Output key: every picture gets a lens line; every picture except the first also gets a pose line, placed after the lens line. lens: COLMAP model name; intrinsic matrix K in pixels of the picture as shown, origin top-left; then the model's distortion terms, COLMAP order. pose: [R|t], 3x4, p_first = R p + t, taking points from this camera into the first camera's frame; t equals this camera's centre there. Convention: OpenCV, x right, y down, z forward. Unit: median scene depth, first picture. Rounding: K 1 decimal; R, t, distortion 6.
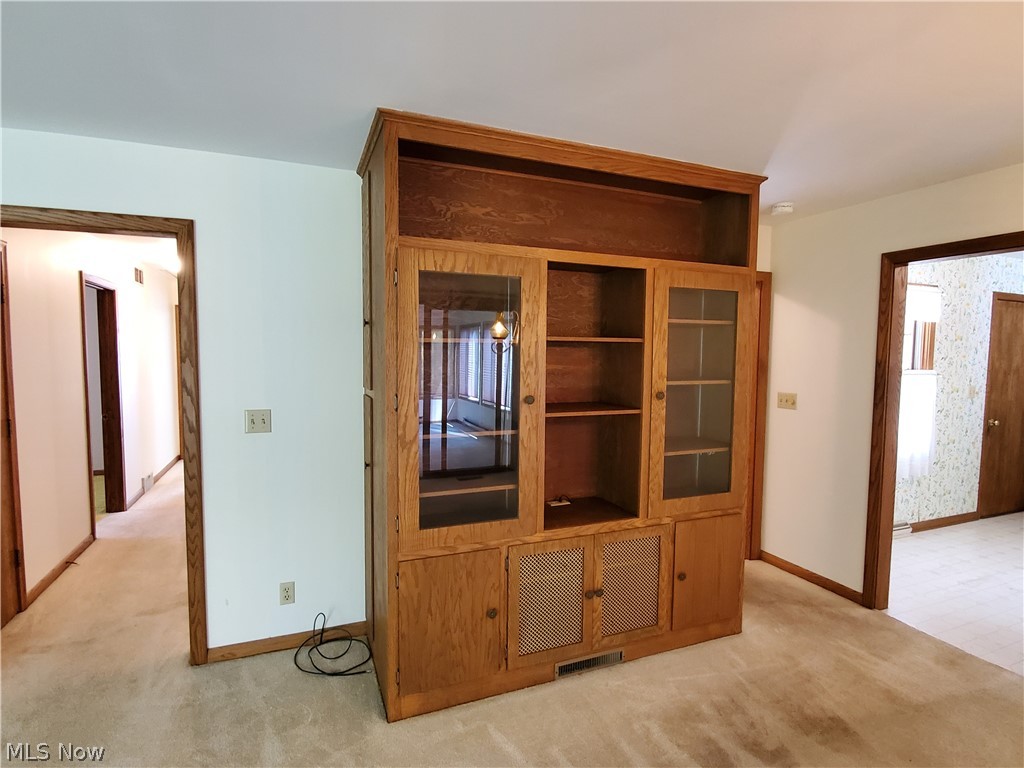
lens RADIAL K [[537.6, 0, 514.8], [0, 537.6, 386.3], [0, 0, 1]] dist [-0.001120, -0.003312]
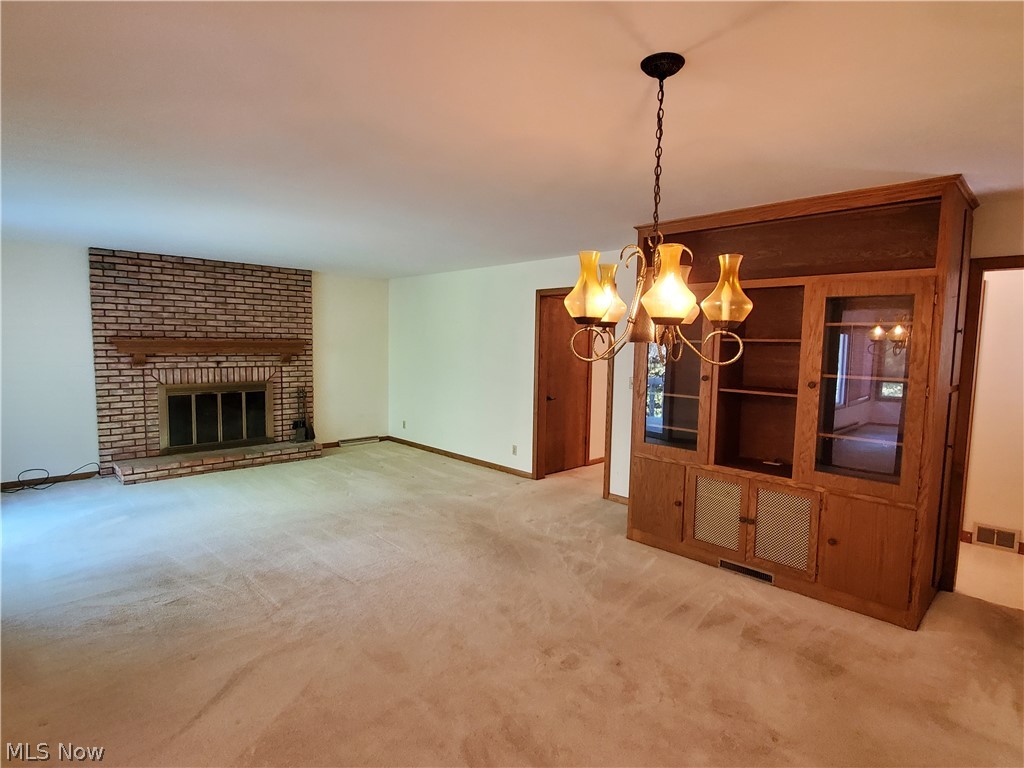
lens RADIAL K [[537.6, 0, 515.3], [0, 537.6, 383.9], [0, 0, 1]] dist [-0.001120, -0.003312]
pose [[0.357107, 0.070876, -0.931370, 1.193079], [-0.076752, 0.995972, 0.046363, 0.009895], [0.930905, 0.054928, 0.361109, -0.091844]]
